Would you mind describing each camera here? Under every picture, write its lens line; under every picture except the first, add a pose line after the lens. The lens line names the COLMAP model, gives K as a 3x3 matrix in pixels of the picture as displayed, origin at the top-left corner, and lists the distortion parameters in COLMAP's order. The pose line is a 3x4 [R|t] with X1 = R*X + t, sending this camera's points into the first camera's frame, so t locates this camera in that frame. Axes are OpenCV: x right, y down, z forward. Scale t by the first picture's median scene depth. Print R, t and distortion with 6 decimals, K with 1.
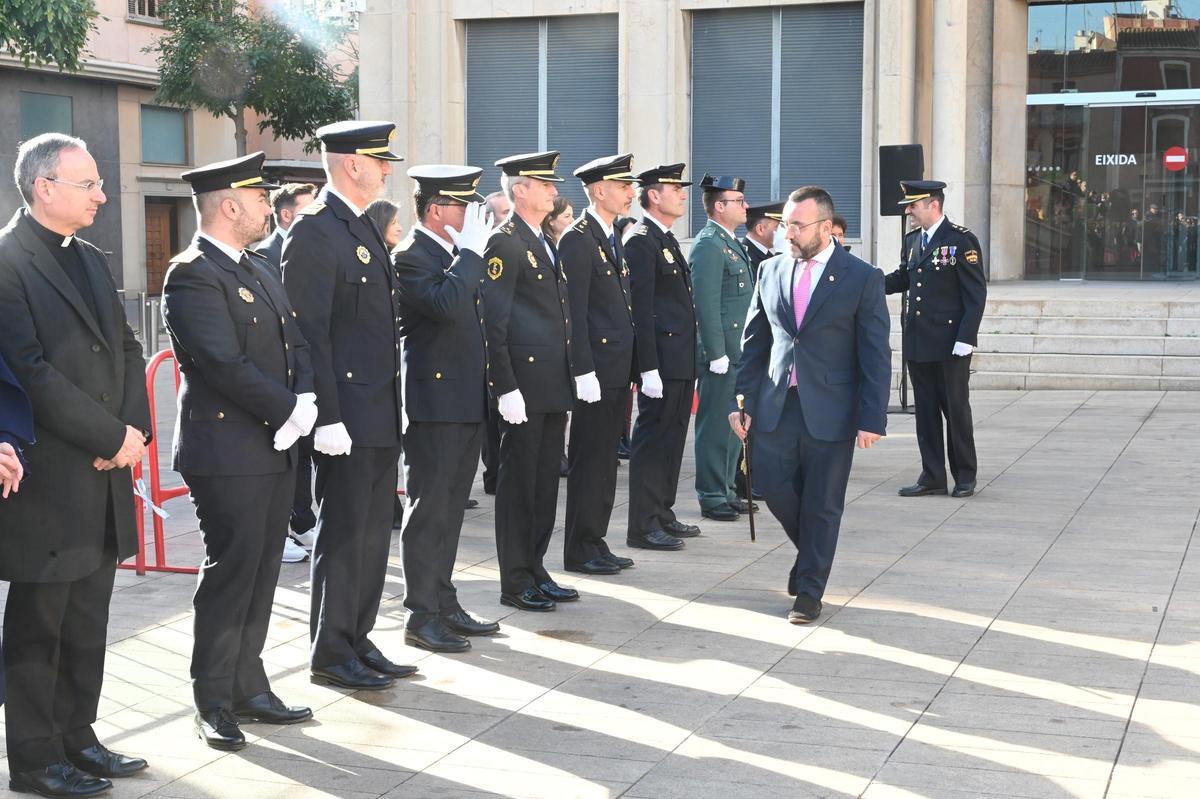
lens RADIAL K [[1740.4, 0, 637.0], [0, 1740.4, 362.2], [0, 0, 1]] dist [-0.007108, 0.074727]
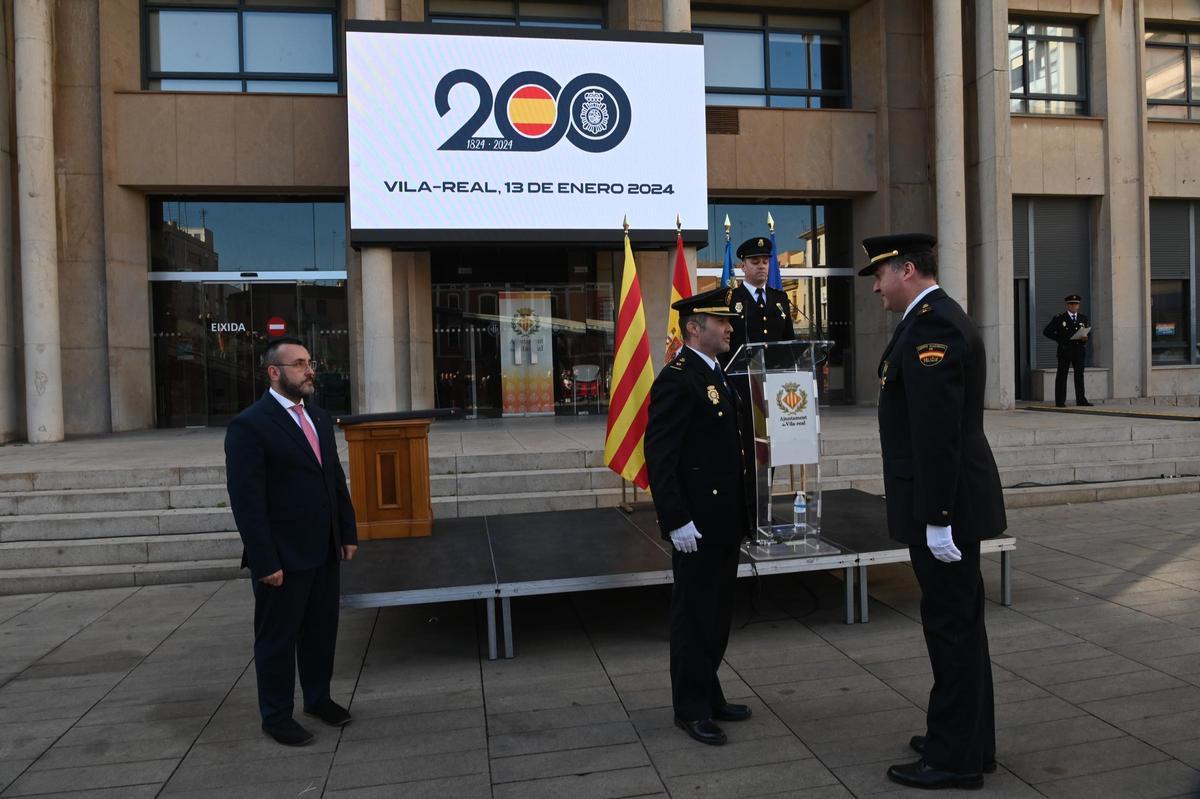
lens RADIAL K [[827.6, 0, 595.5], [0, 827.6, 399.3], [0, 0, 1]] dist [-0.031805, 0.000846]
pose [[0.858841, -0.031712, 0.511260, 0.321732], [0.057167, 0.997781, -0.034143, -0.050766], [-0.509043, 0.058550, 0.858747, 0.606693]]
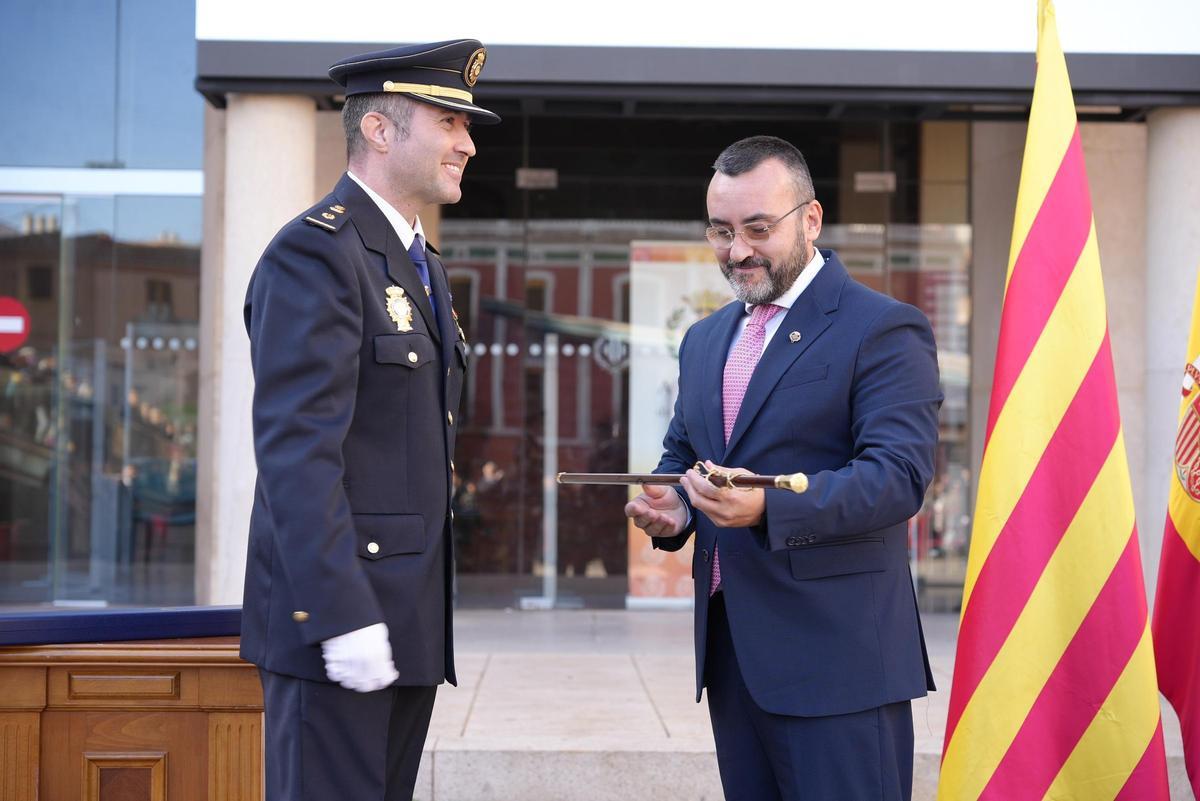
lens RADIAL K [[2073.1, 0, 602.3], [0, 2073.1, 442.9], [0, 0, 1]] dist [-0.008137, 0.026575]
pose [[0.923451, 0.024092, 0.382959, 0.386763], [0.010785, 0.996003, -0.088665, -0.060201], [-0.383565, 0.086007, 0.919500, 0.718581]]
